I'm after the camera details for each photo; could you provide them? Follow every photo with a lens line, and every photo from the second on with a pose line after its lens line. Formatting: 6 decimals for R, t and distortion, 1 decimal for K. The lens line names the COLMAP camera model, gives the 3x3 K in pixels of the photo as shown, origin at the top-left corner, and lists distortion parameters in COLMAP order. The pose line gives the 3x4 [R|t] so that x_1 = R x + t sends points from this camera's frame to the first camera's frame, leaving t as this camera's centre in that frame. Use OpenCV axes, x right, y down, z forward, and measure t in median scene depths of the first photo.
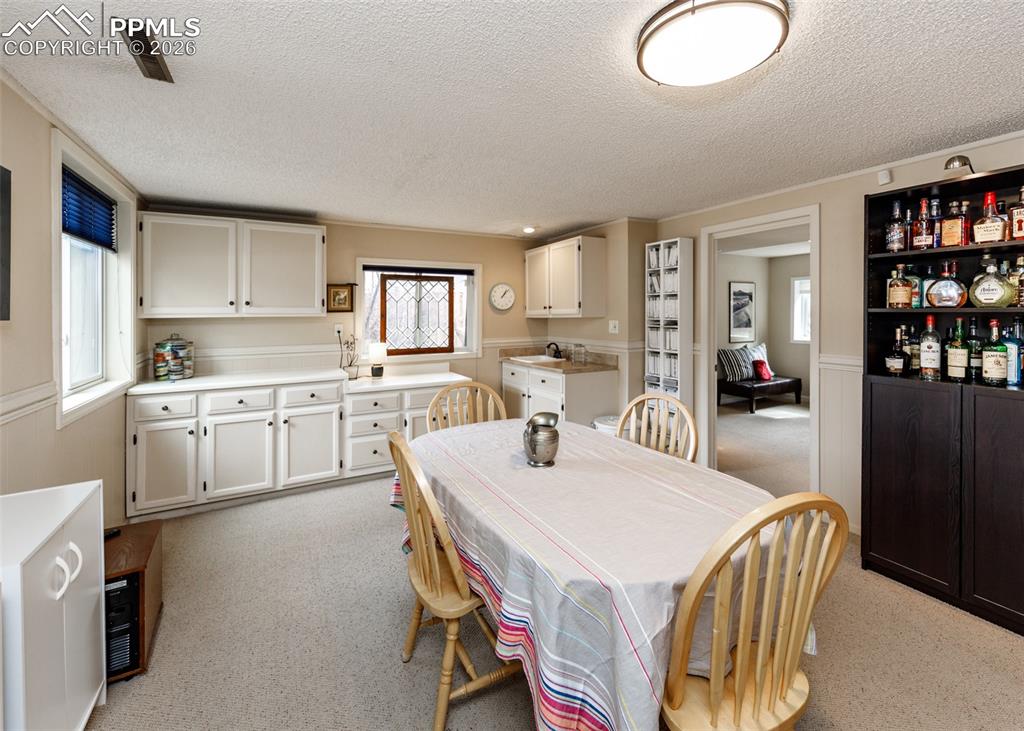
lens RADIAL K [[442.0, 0, 526.3], [0, 442.0, 305.3], [0, 0, 1]] dist [0.000724, -0.000391]
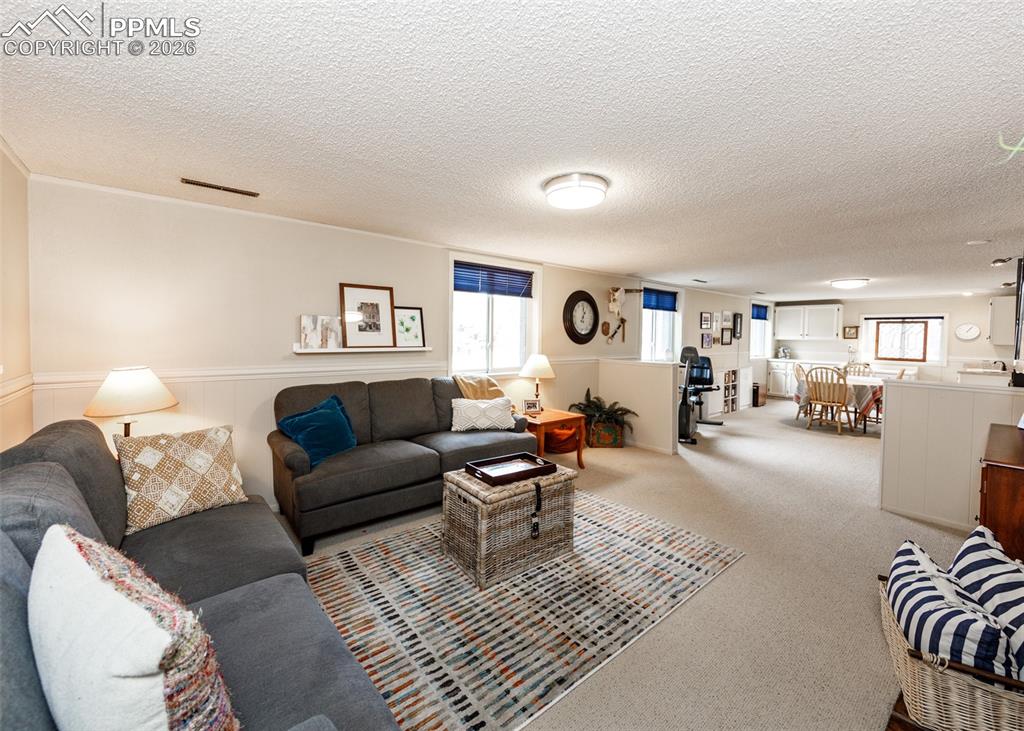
lens RADIAL K [[410.7, 0, 515.6], [0, 410.7, 354.9], [0, 0, 1]] dist [0.005886, -0.001269]
pose [[0.183865, 0.062641, -0.980953, 1.540646], [0.001849, 0.997944, 0.064073, -0.046577], [0.982950, -0.013594, 0.183371, -1.258406]]
